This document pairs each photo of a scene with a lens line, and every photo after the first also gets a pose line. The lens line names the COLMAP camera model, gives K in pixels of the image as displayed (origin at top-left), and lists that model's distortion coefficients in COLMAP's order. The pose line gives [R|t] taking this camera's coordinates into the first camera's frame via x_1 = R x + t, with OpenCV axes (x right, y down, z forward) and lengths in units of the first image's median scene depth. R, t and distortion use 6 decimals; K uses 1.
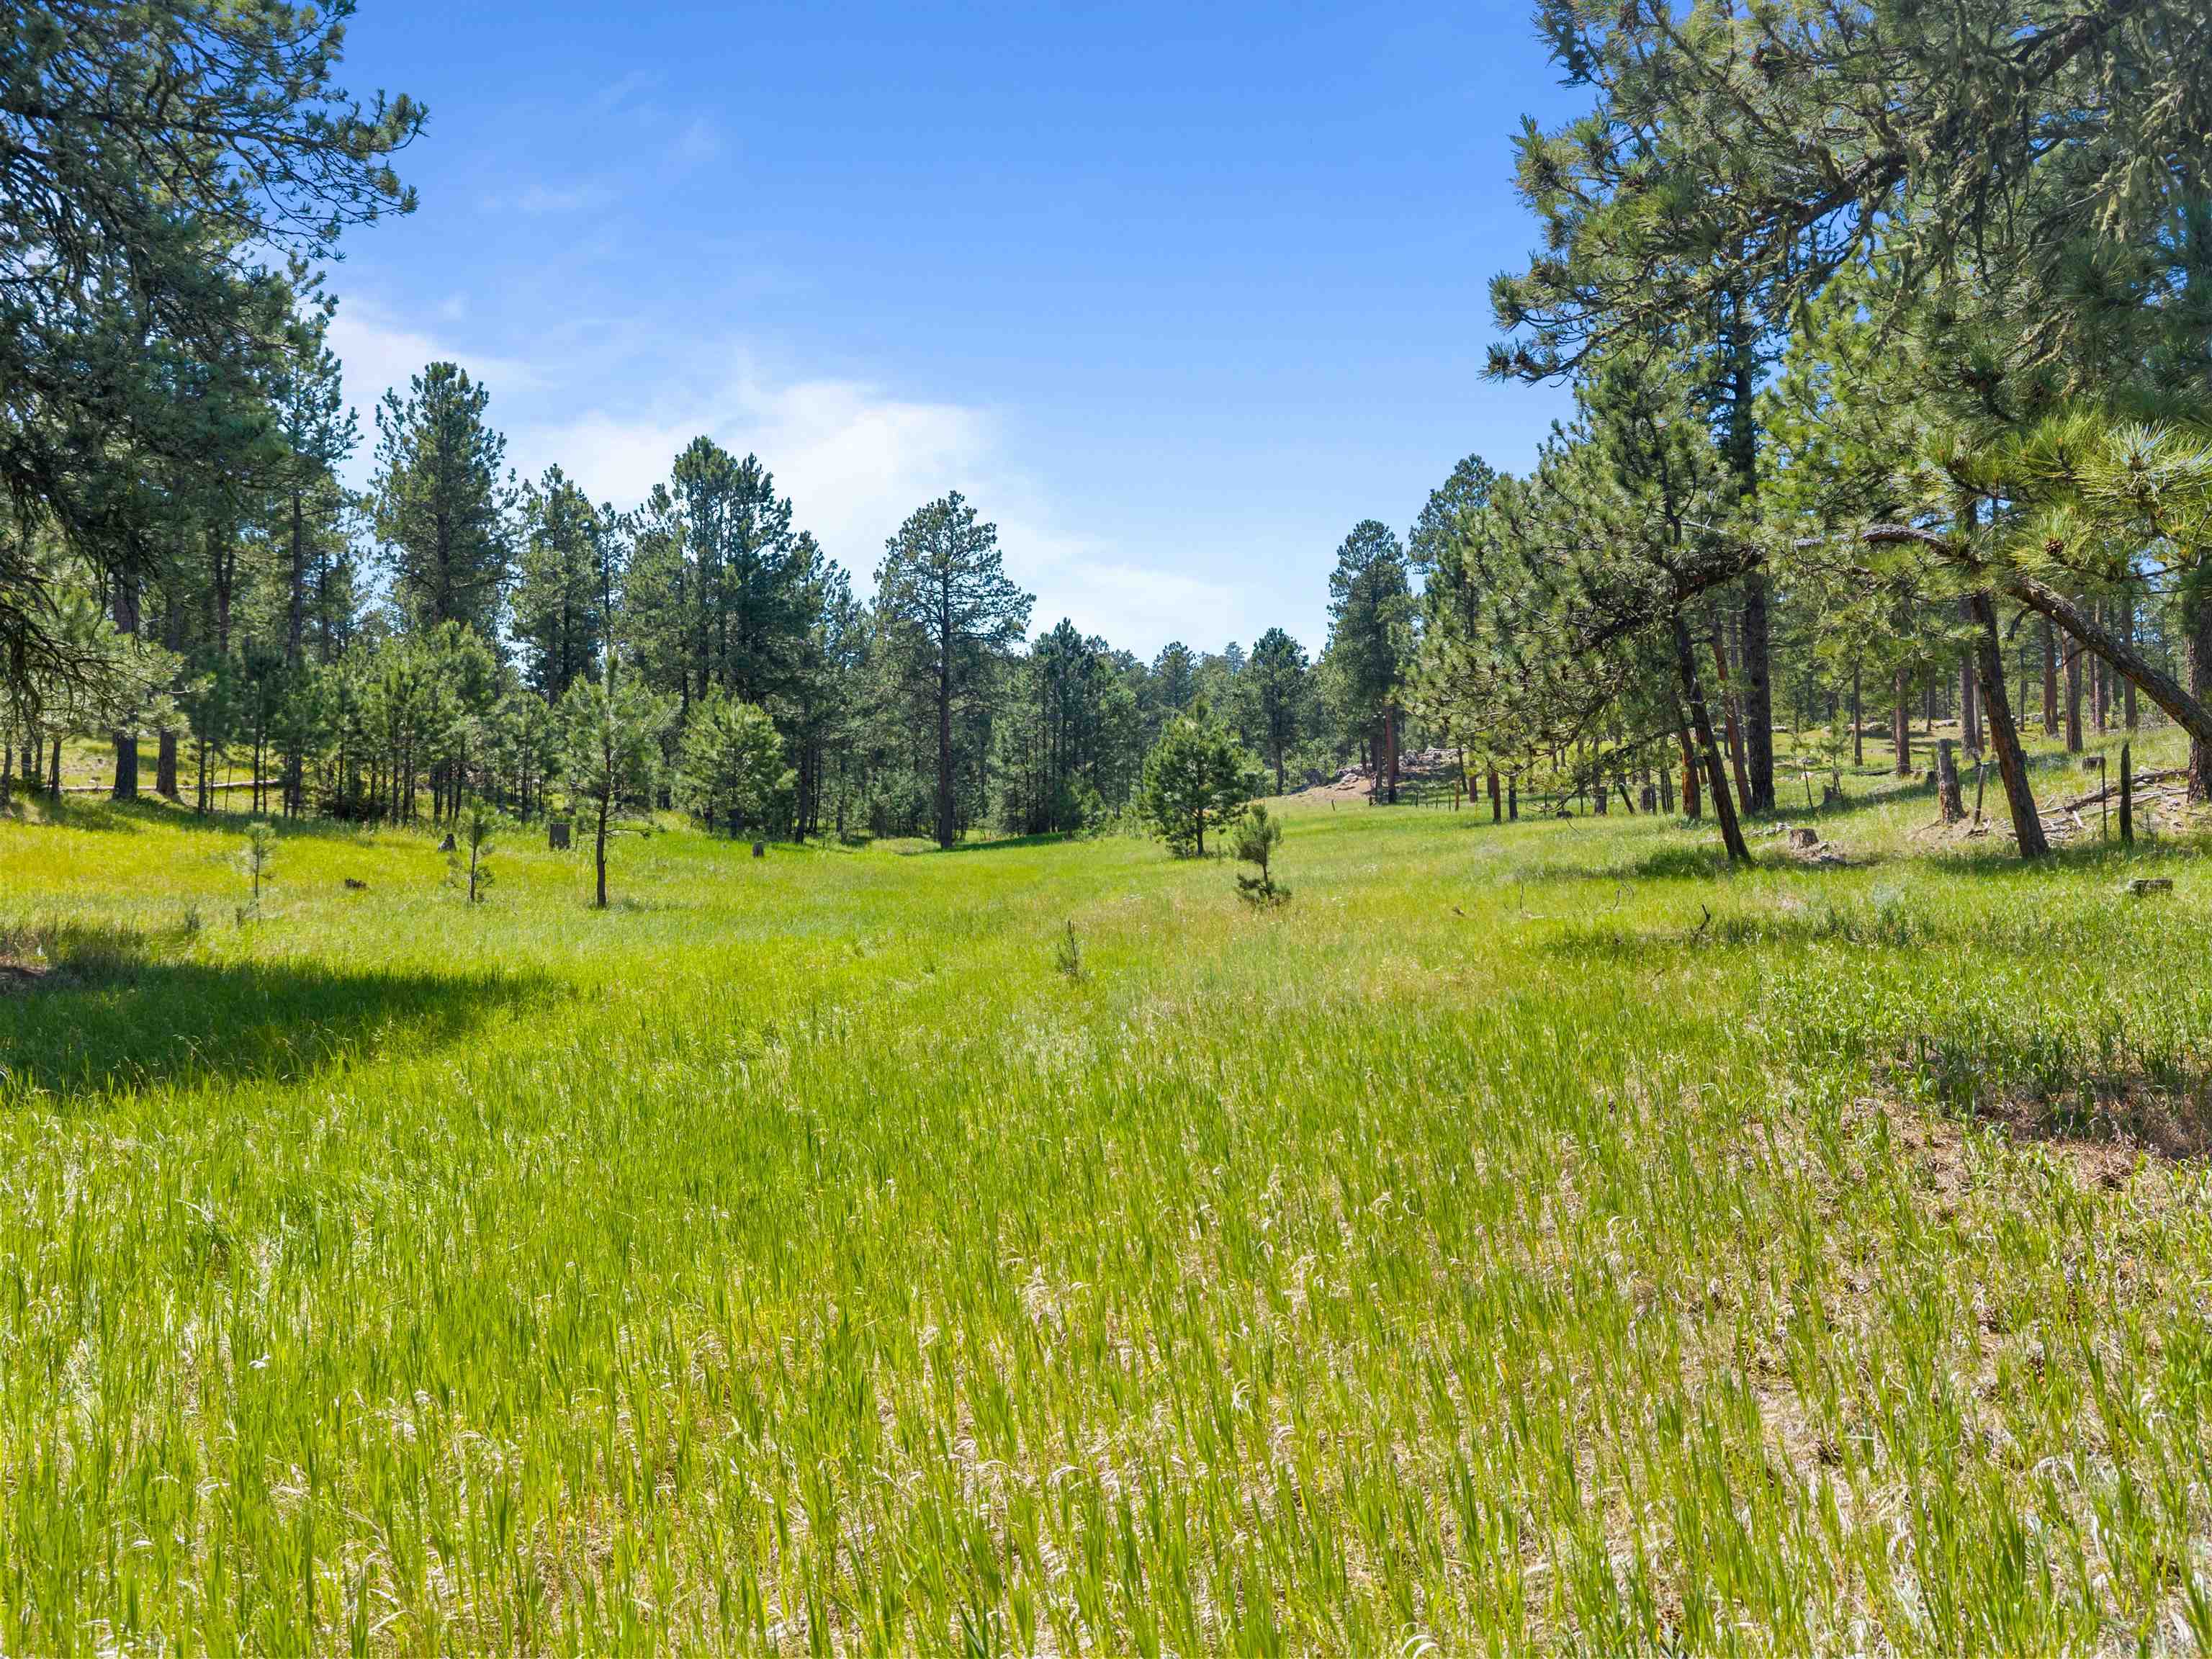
lens RADIAL K [[1491.3, 0, 1119.9], [0, 1491.3, 826.7], [0, 0, 1]] dist [0.019108, -0.010558]
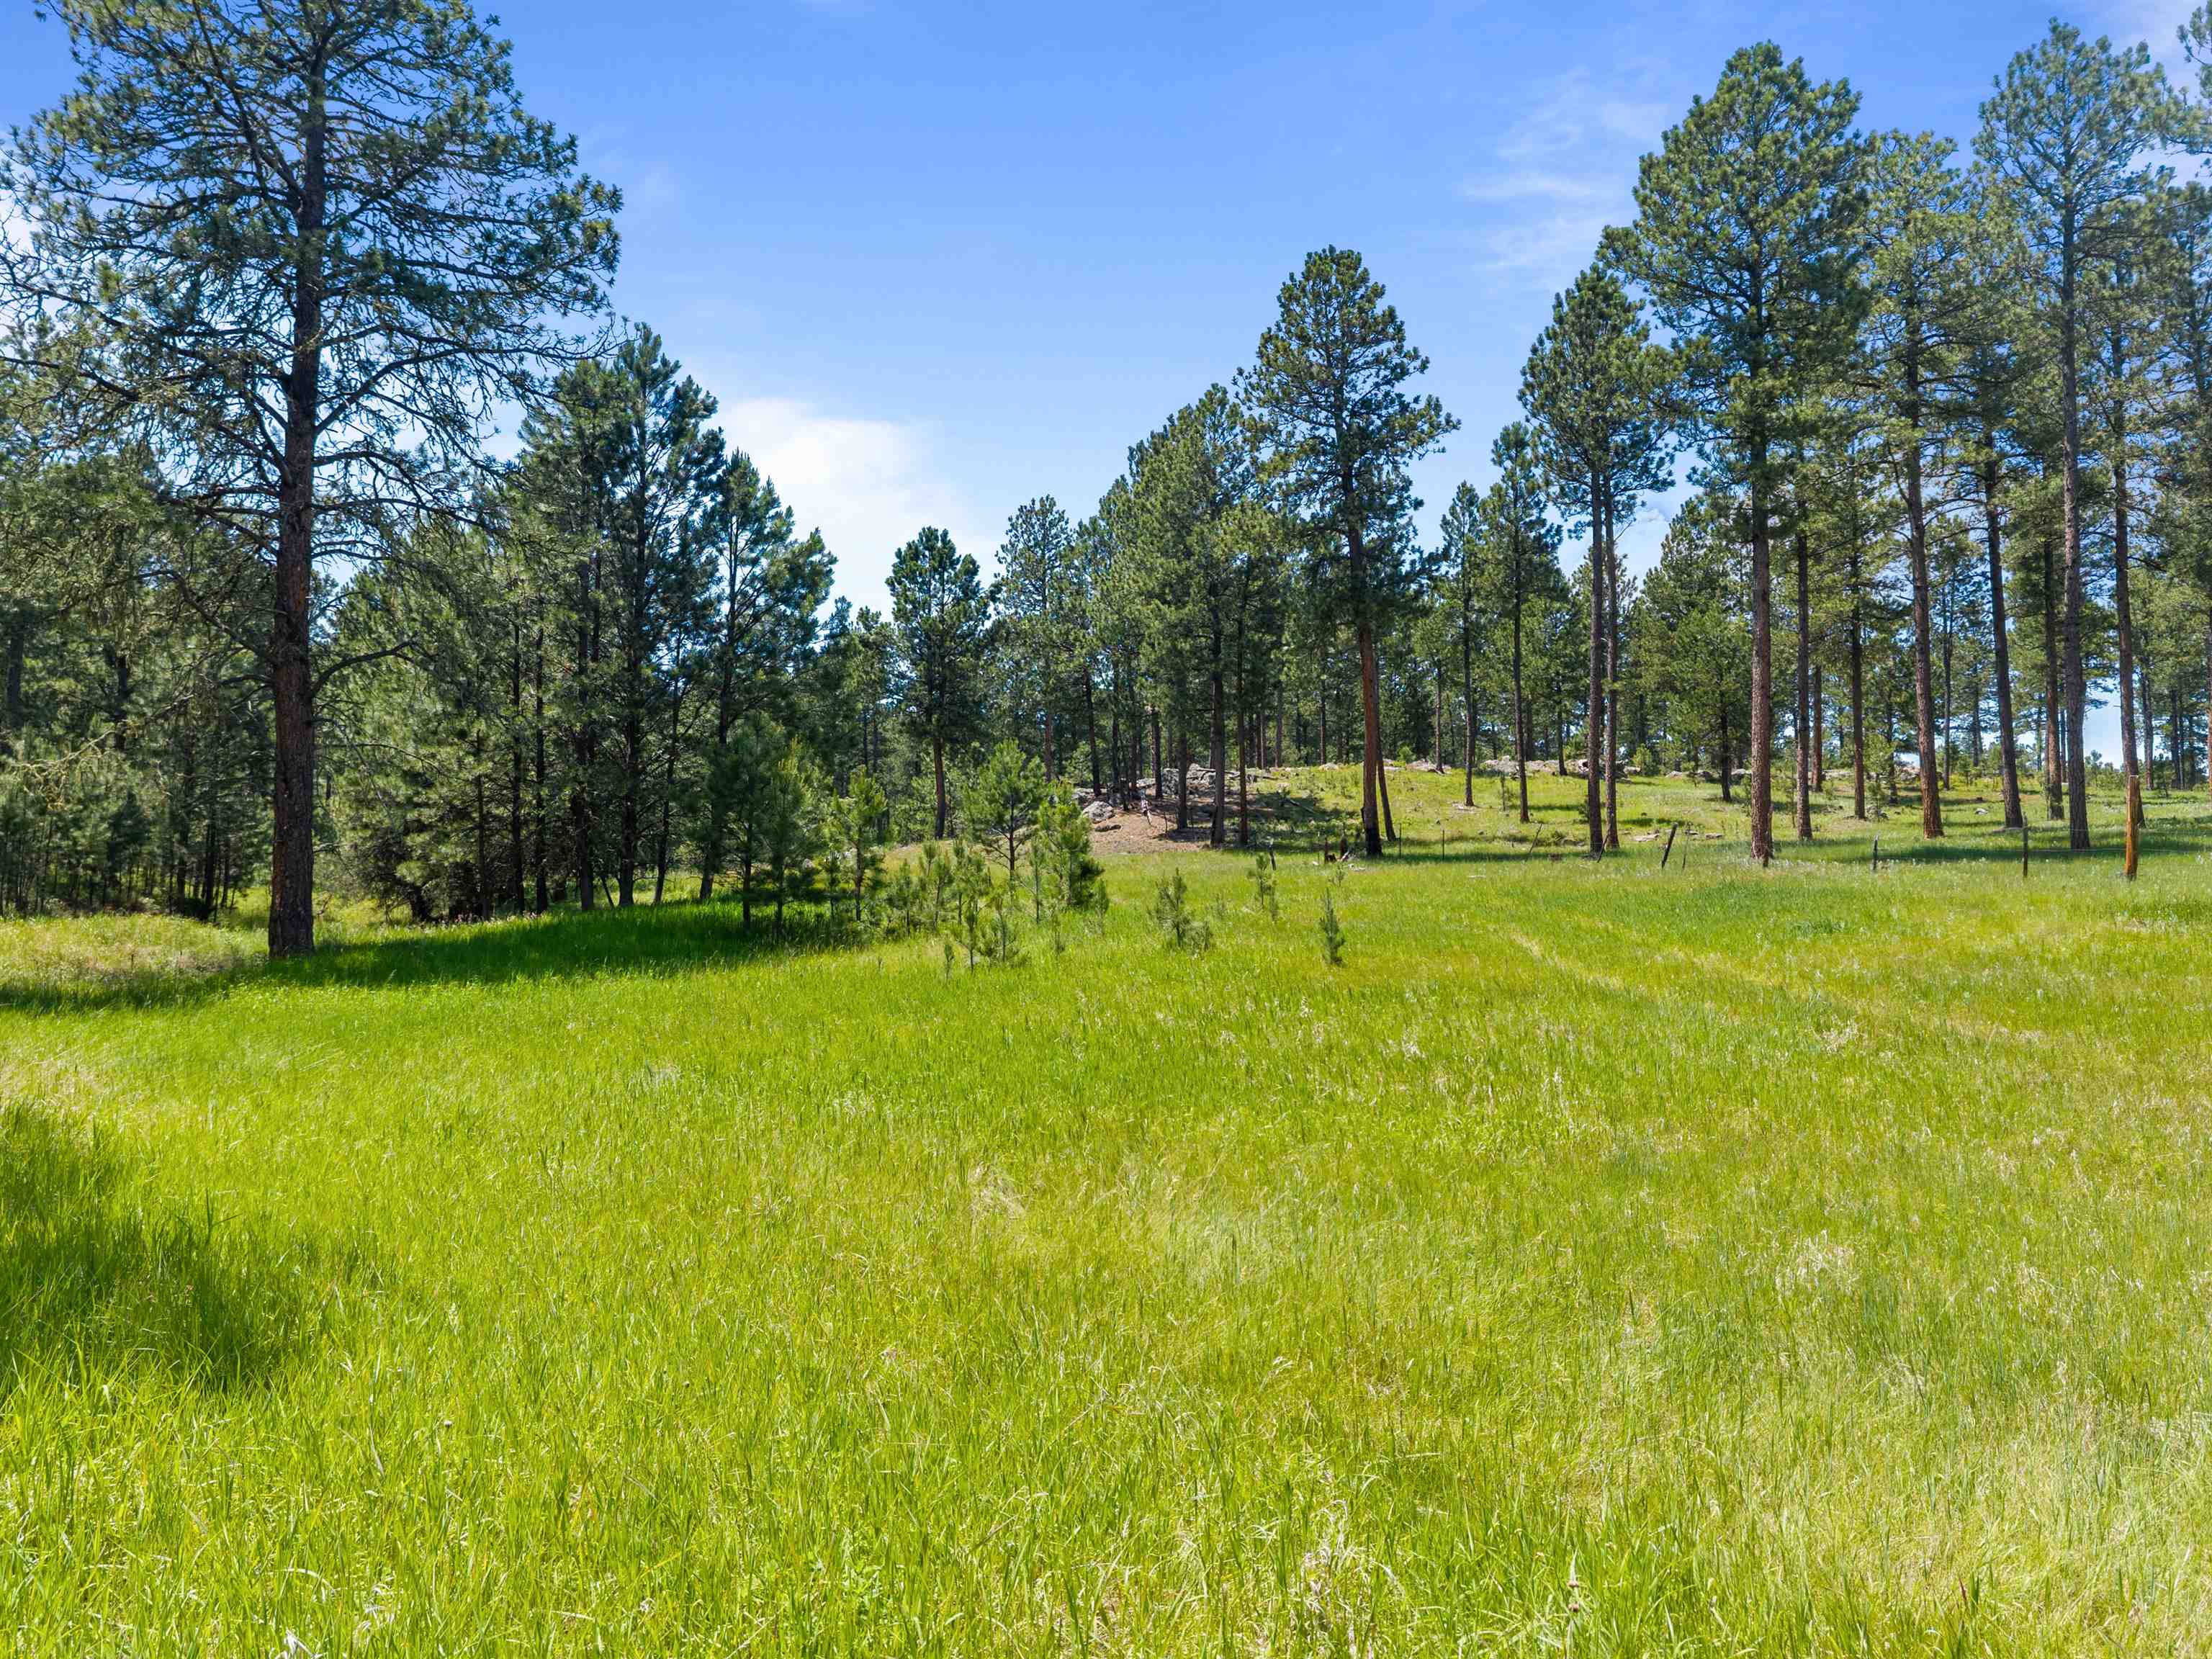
lens RADIAL K [[1491.3, 0, 1113.6], [0, 1491.3, 852.8], [0, 0, 1]] dist [0.019108, -0.010558]
pose [[0.889306, 0.036442, 0.455859, -0.106285], [-0.023982, 0.999165, -0.033089, 0.000352], [-0.456684, 0.018494, 0.889437, 0.656227]]
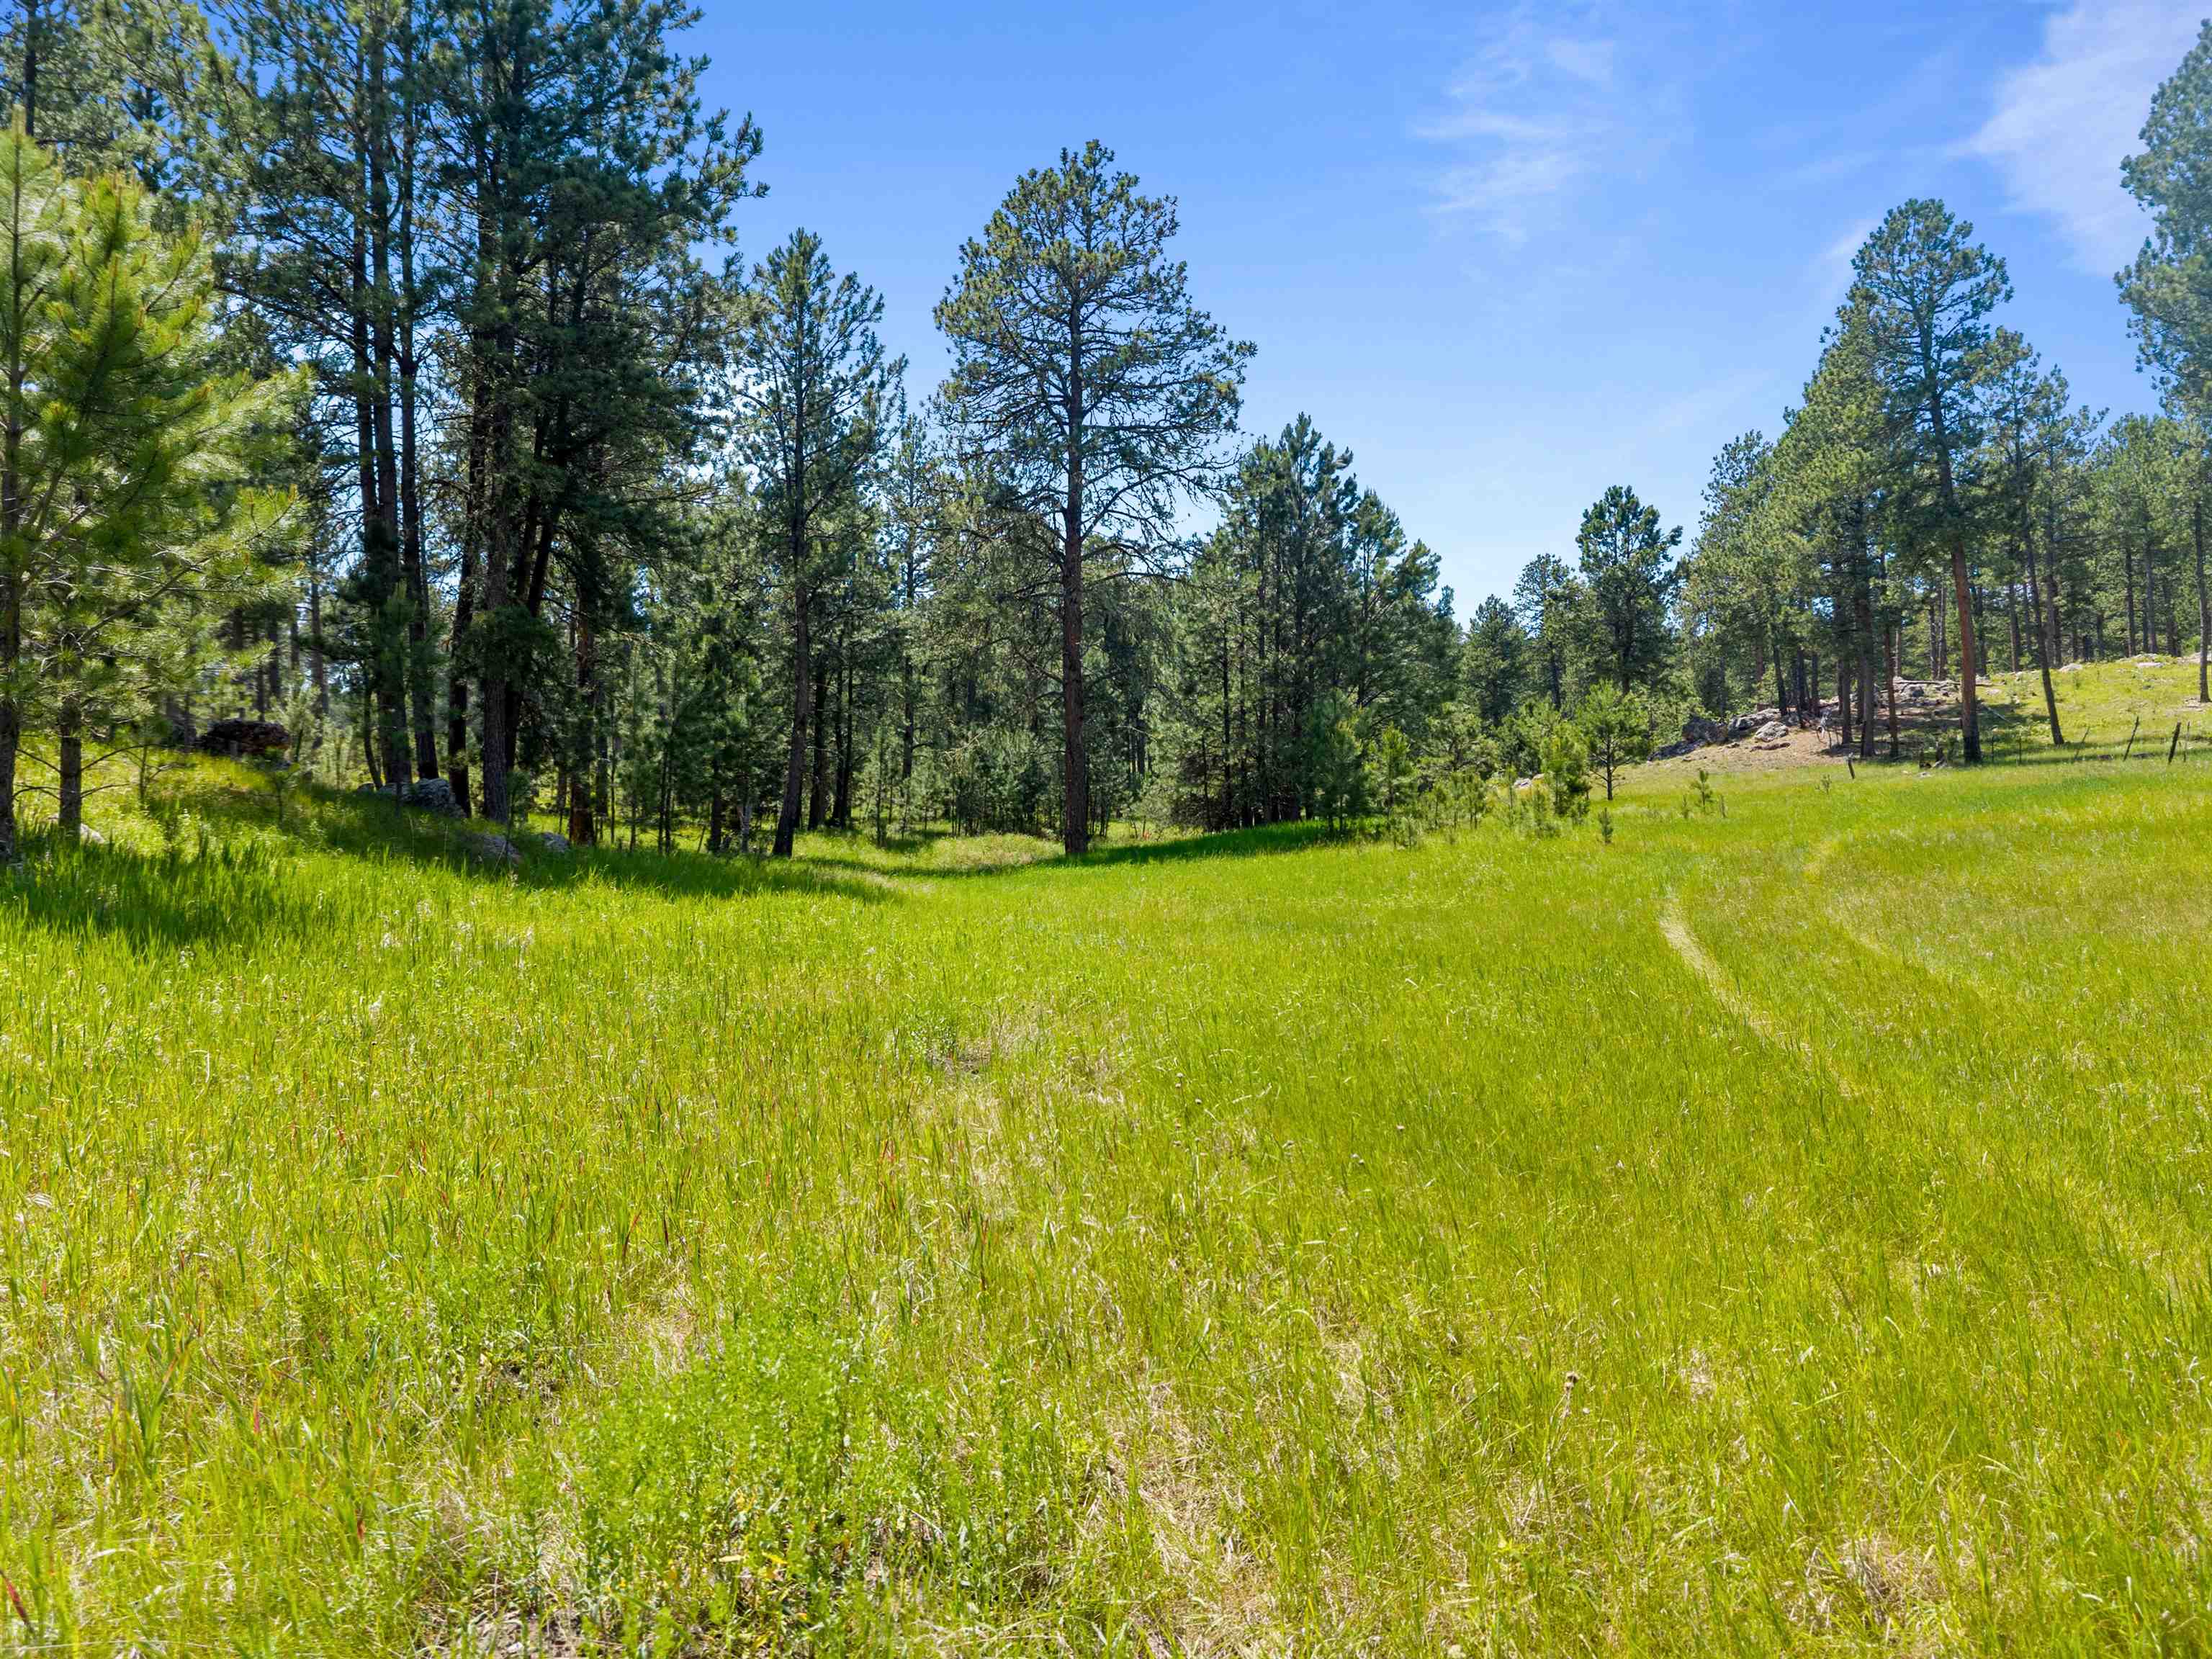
lens RADIAL K [[1491.3, 0, 1111.6], [0, 1491.3, 813.2], [0, 0, 1]] dist [0.019108, -0.010558]
pose [[0.995582, -0.001413, -0.093885, -0.058135], [0.000936, 0.999986, -0.005121, 0.003020], [0.093891, 0.005011, 0.995570, 0.503453]]
